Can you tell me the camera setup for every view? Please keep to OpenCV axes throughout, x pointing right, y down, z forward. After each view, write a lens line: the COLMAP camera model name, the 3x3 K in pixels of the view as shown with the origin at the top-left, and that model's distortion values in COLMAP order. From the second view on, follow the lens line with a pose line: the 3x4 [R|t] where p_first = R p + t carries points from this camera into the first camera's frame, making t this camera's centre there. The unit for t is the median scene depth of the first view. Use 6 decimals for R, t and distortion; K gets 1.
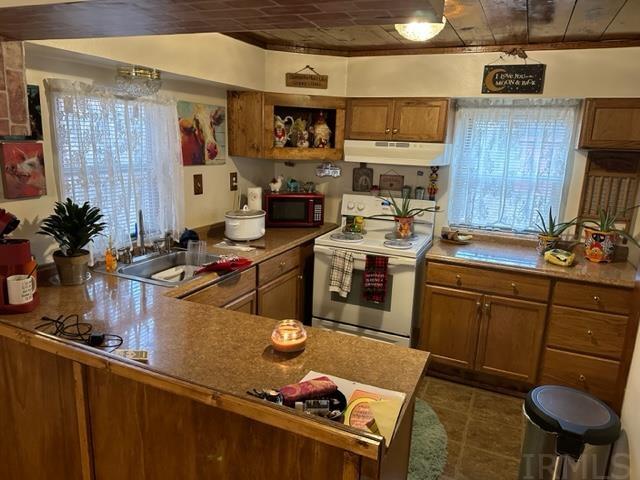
lens RADIAL K [[445.7, 0, 320.0], [0, 445.7, 240.0], [0, 0, 1]] dist [0.131823, -0.197921]
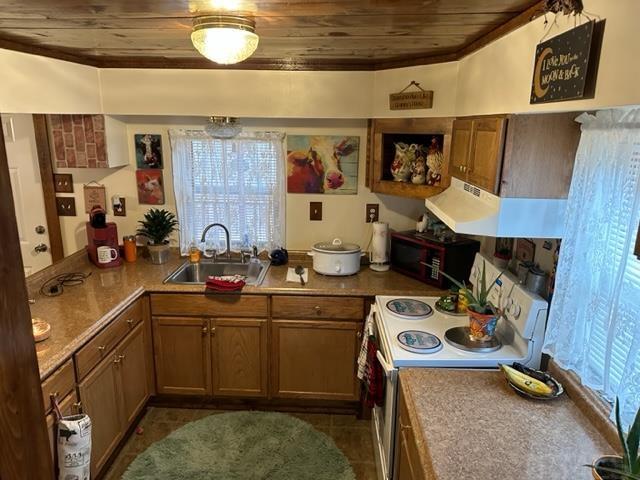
lens RADIAL K [[445.7, 0, 320.0], [0, 445.7, 240.0], [0, 0, 1]] dist [0.131823, -0.197921]
pose [[0.360984, 0.192798, -0.912425, 0.704153], [-0.203955, 0.971033, 0.124491, -0.189464], [0.909996, 0.141155, 0.389849, 0.605464]]
